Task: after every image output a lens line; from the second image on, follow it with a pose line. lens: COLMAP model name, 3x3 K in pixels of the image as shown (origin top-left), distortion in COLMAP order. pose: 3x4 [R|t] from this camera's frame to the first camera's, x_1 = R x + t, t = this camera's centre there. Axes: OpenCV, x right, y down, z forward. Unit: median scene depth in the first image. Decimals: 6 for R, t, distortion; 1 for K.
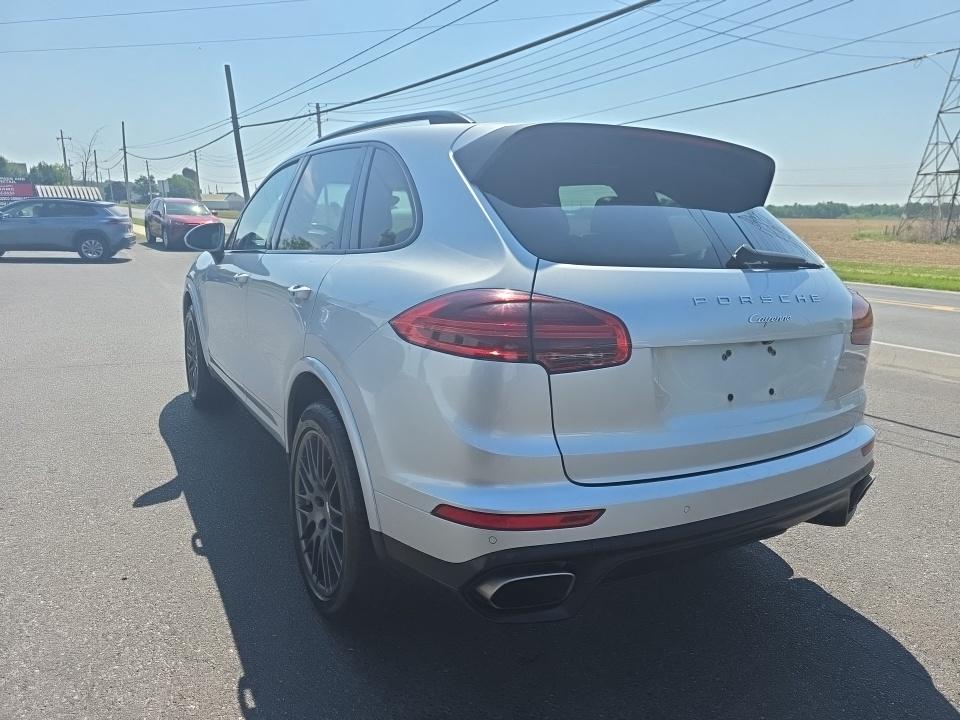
lens RADIAL K [[649.5, 0, 482.2], [0, 649.5, 363.8], [0, 0, 1]] dist [0.029920, -0.020686]
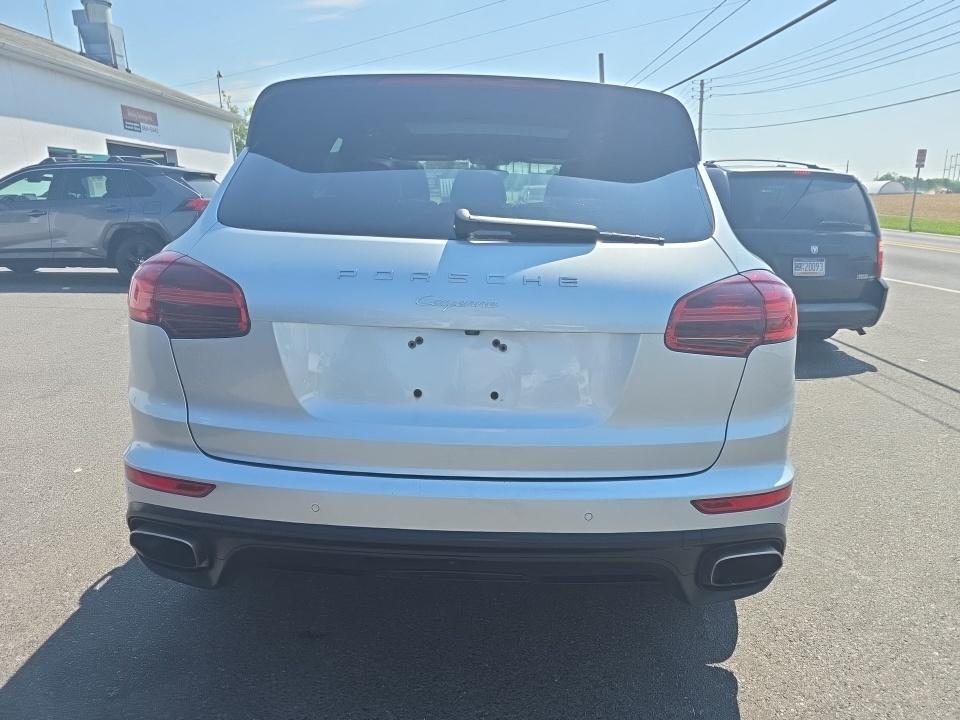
lens RADIAL K [[649.5, 0, 481.9], [0, 649.5, 352.1], [0, 0, 1]] dist [0.029920, -0.020686]
pose [[0.849389, 0.104902, -0.517237, 0.851707], [-0.099174, 0.994313, 0.038799, -0.040440], [0.518366, 0.018341, 0.854962, 0.324327]]
